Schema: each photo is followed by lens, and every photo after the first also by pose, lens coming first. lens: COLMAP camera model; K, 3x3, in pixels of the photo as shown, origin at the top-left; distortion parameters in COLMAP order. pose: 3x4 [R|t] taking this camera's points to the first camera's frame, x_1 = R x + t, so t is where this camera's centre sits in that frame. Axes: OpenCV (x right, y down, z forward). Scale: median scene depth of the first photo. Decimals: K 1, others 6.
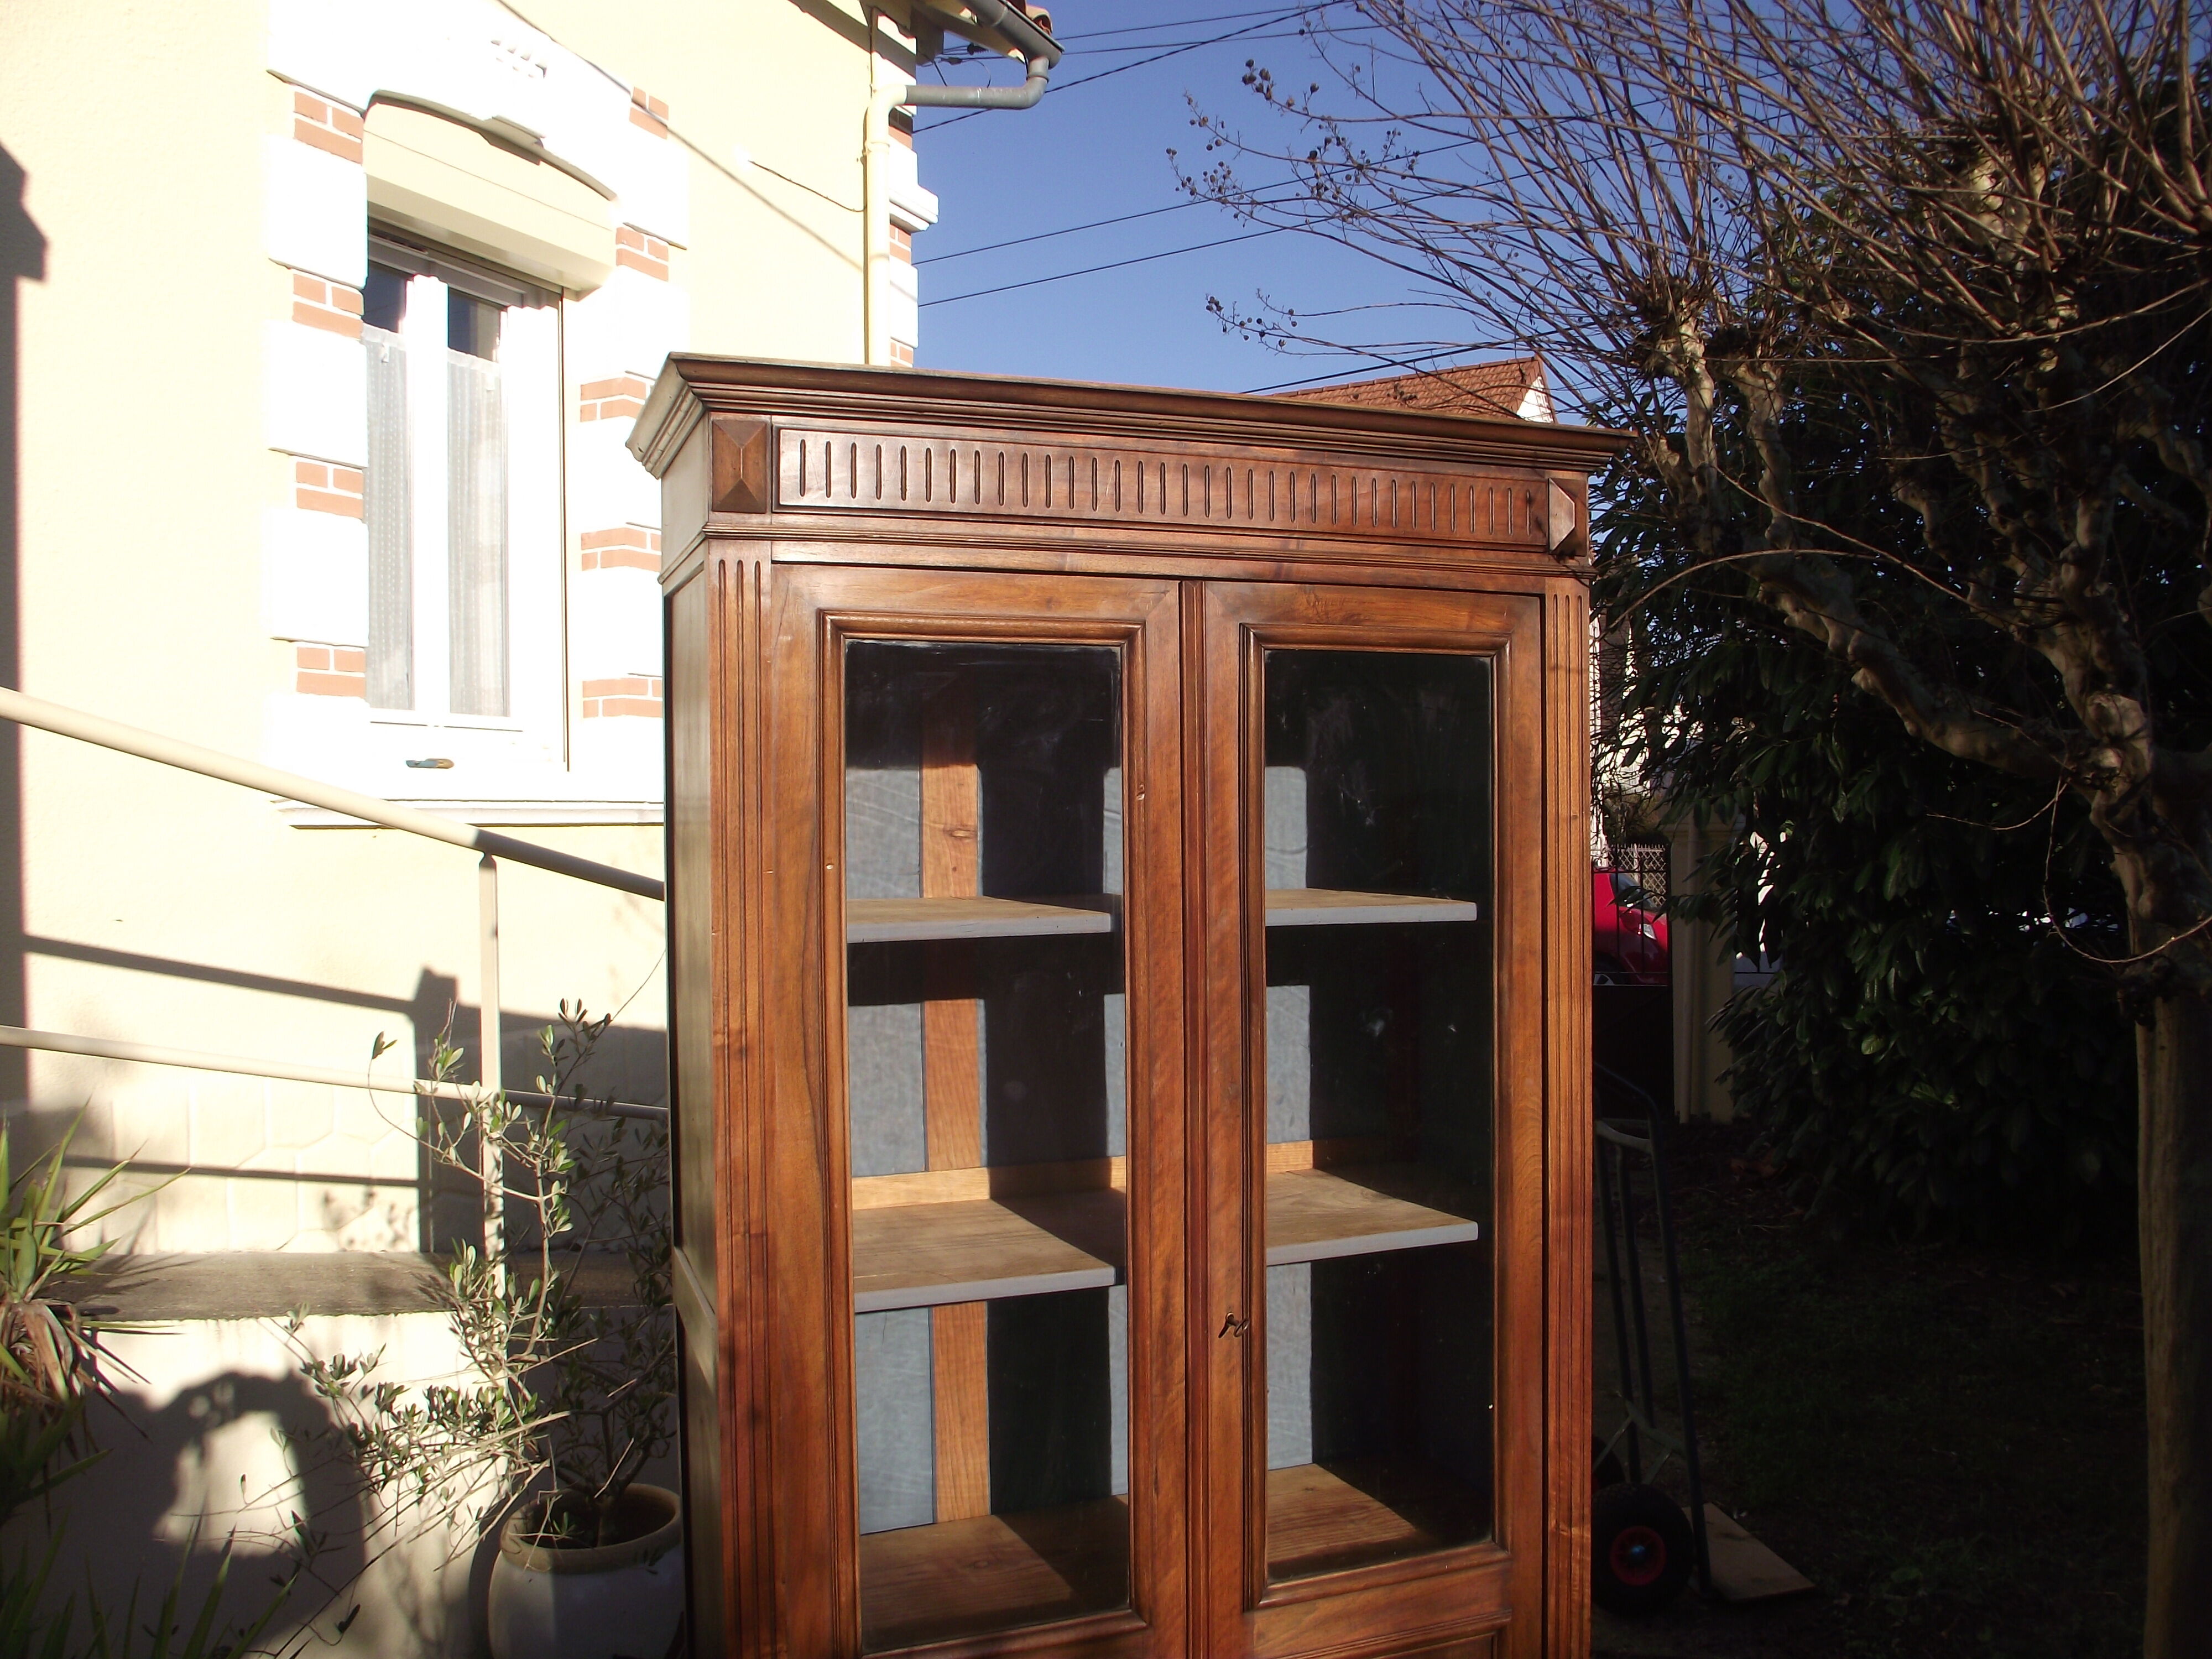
lens RADIAL K [[1738.6, 0, 1106.0], [0, 1738.6, 829.5], [0, 0, 1]] dist [-0.089993, 0.056193]
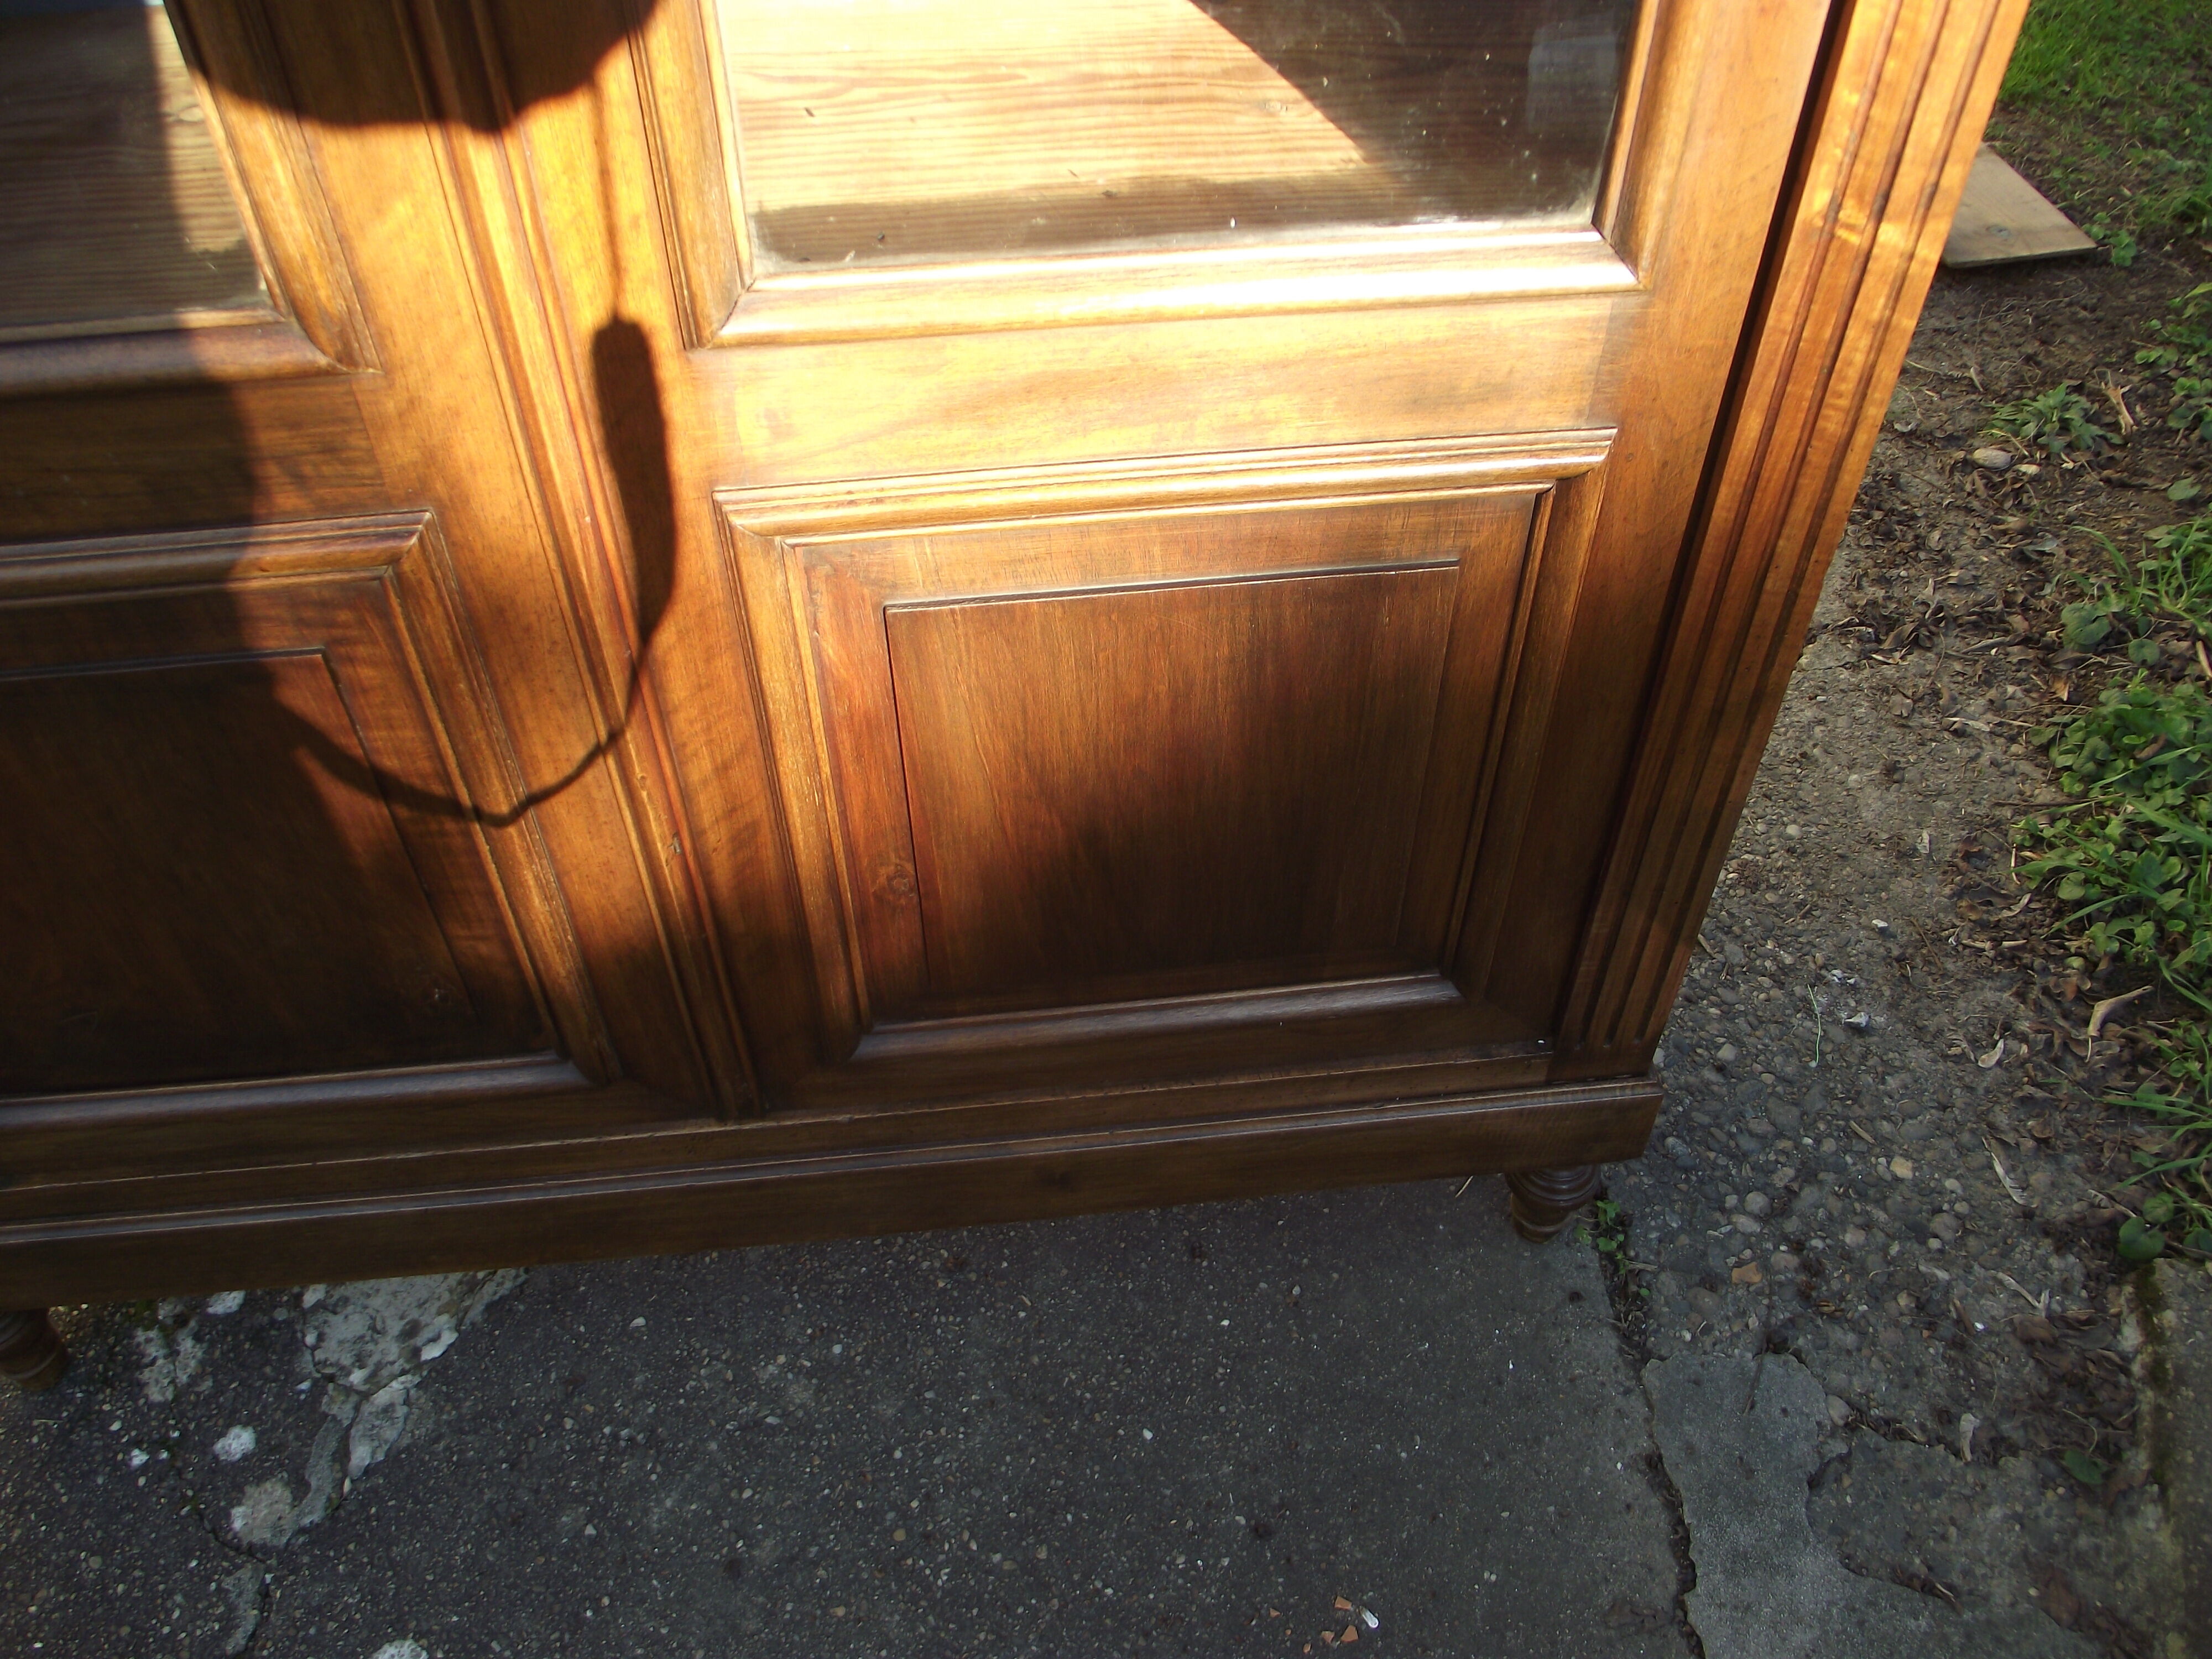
lens RADIAL K [[1738.6, 0, 1106.0], [0, 1738.6, 829.5], [0, 0, 1]] dist [-0.089993, 0.056193]
pose [[0.999797, 0.018185, -0.008623, 0.102452], [-0.006464, 0.695924, 0.718086, 0.204380], [0.019059, -0.717885, 0.695901, 0.530481]]
